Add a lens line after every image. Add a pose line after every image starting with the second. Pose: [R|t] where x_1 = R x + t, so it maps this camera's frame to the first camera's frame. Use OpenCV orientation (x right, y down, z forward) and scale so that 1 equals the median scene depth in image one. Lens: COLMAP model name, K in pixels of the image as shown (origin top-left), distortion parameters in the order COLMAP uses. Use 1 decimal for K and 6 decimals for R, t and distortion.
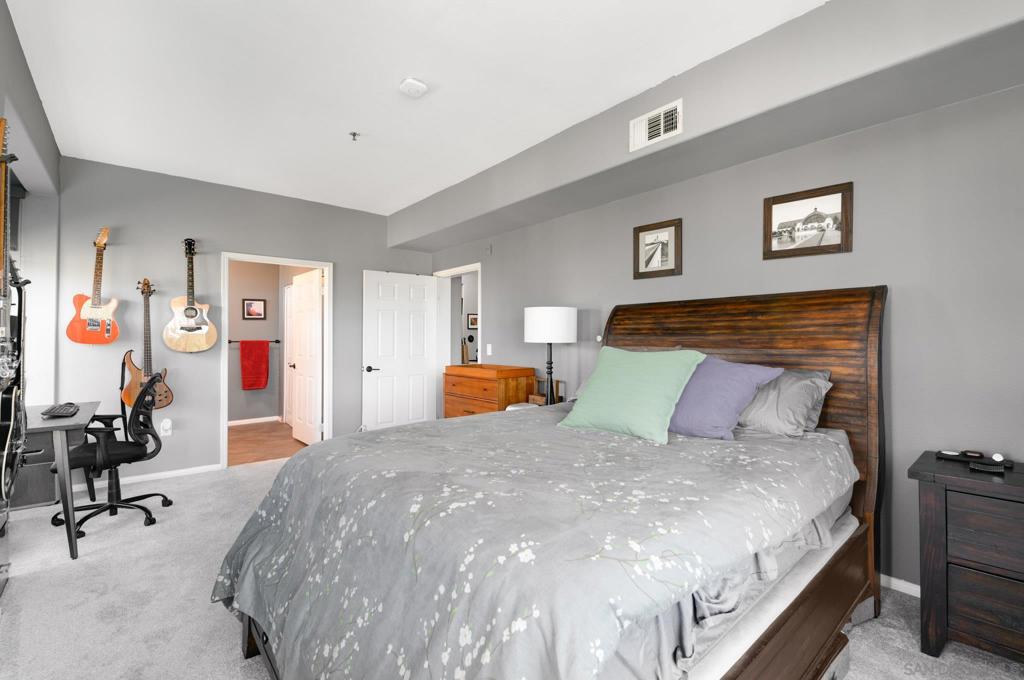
lens RADIAL K [[460.8, 0, 517.8], [0, 460.8, 336.1], [0, 0, 1]] dist [0.010300, -0.000833]
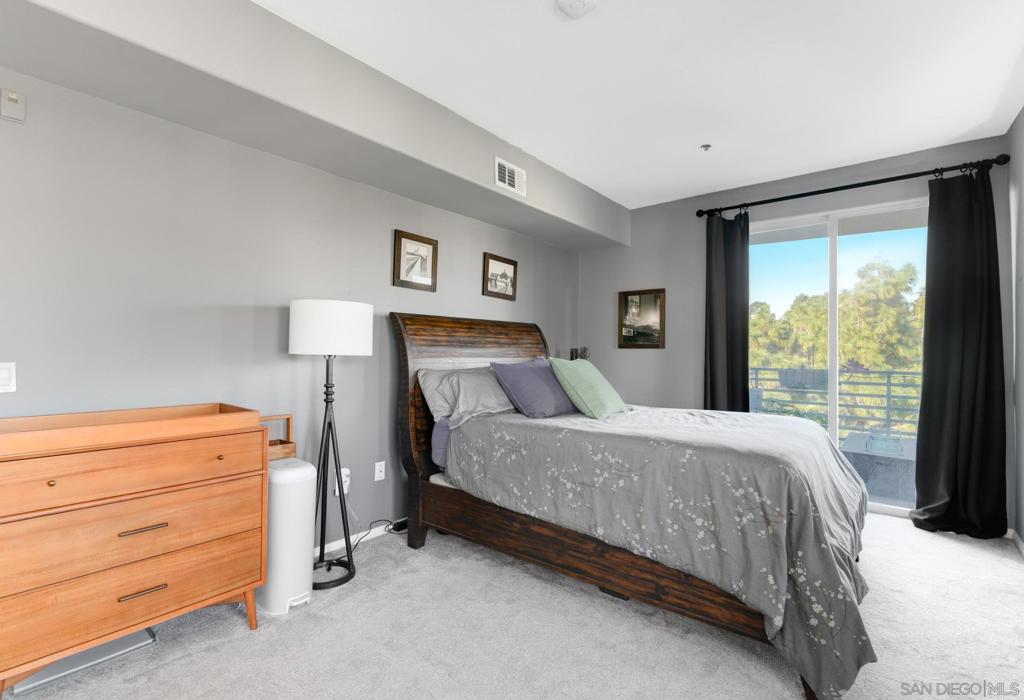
lens RADIAL K [[464.6, 0, 512.7], [0, 464.6, 348.6], [0, 0, 1]] dist [0.000225, -0.000001]
pose [[-0.189825, 0.007158, 0.981792, -0.879211], [-0.011195, 0.999893, -0.009454, 0.010494], [-0.981754, -0.012785, -0.189724, 1.188688]]
